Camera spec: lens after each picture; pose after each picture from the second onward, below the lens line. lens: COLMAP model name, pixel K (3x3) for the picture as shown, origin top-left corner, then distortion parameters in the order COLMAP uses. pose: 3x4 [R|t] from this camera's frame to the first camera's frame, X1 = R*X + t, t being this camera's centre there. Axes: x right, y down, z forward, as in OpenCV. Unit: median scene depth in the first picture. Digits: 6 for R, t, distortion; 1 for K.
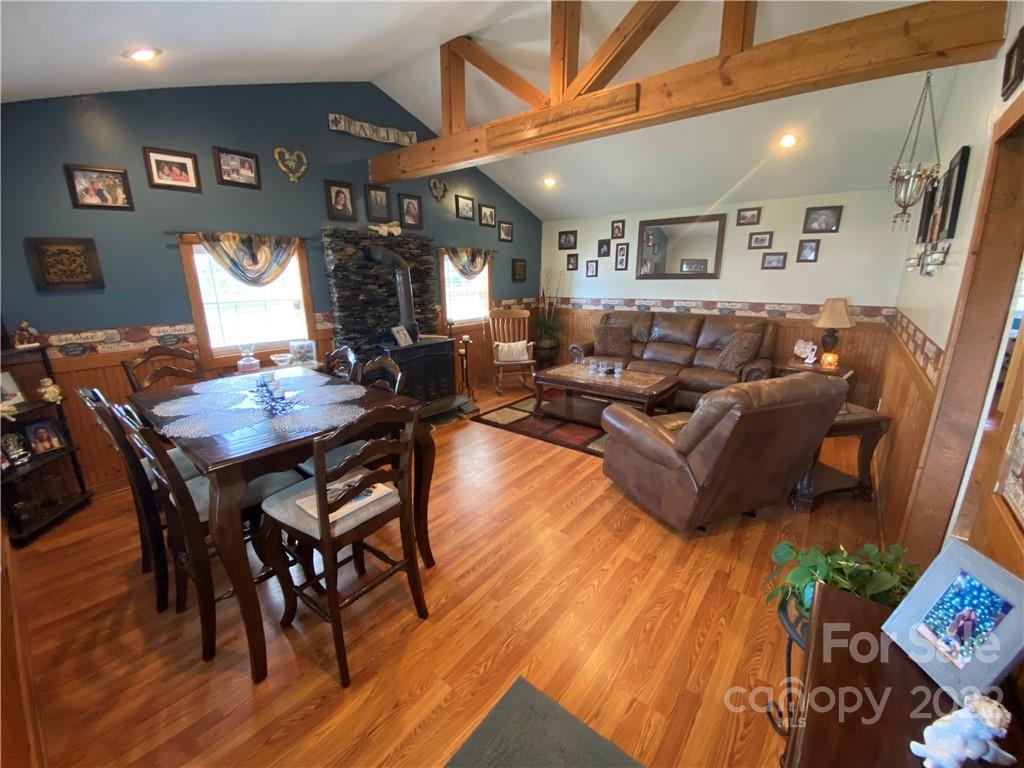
lens RADIAL K [[405.3, 0, 510.5], [0, 405.3, 387.6], [0, 0, 1]] dist [-0.000849, -0.015105]
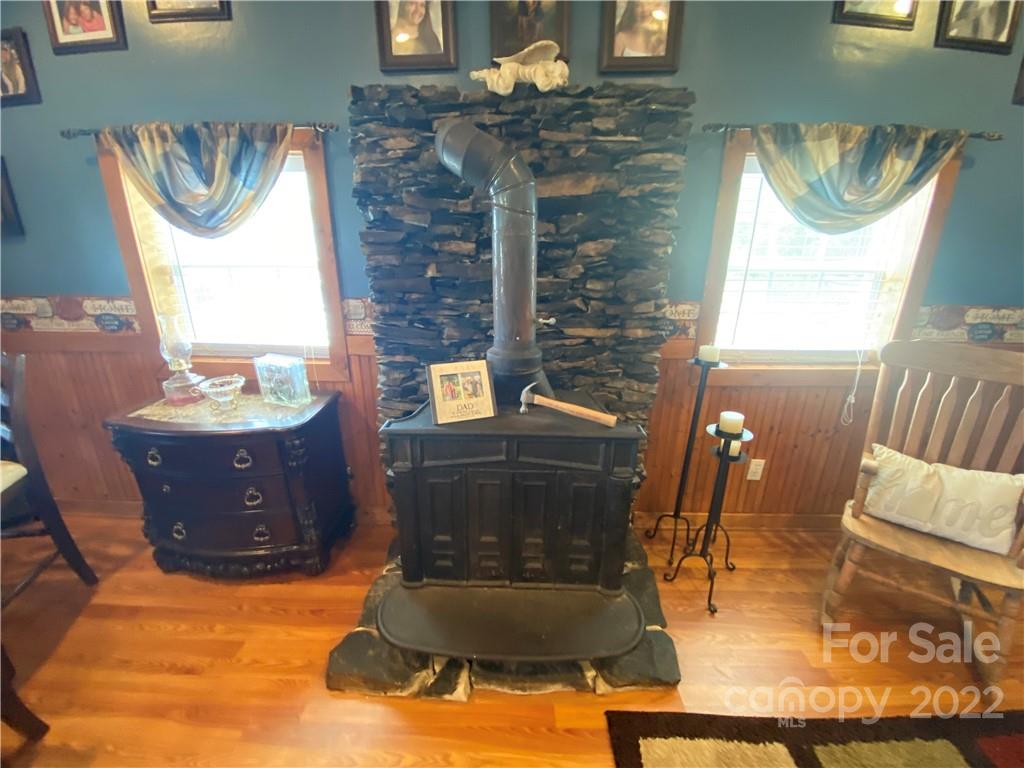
lens RADIAL K [[413.6, 0, 508.7], [0, 413.6, 381.8], [0, 0, 1]] dist [0.008311, -0.013547]
pose [[0.611989, 0.261223, -0.746480, 0.015192], [-0.217306, 0.963088, 0.158868, -0.184472], [0.760426, 0.064989, 0.646165, 0.741002]]
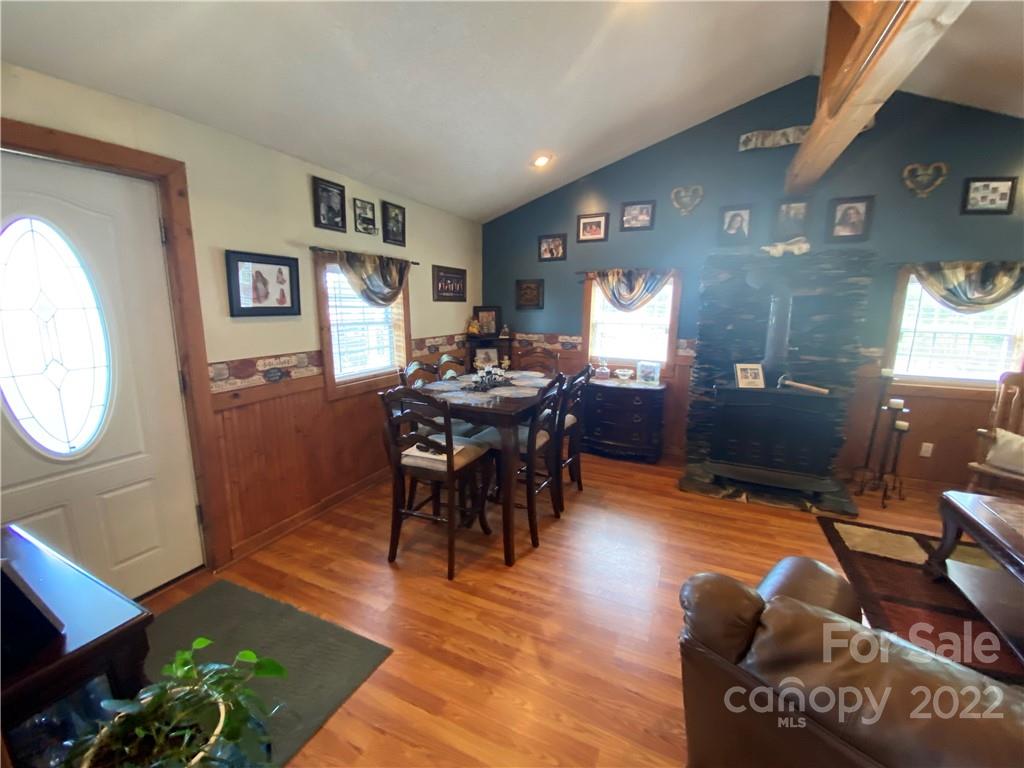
lens RADIAL K [[409.8, 0, 511.1], [0, 409.8, 382.2], [0, 0, 1]] dist [0.023552, -0.024475]
pose [[0.240425, 0.188607, -0.952168, 0.380743], [-0.264333, 0.956590, 0.122738, -0.083567], [0.933983, 0.222180, 0.279843, 0.293650]]
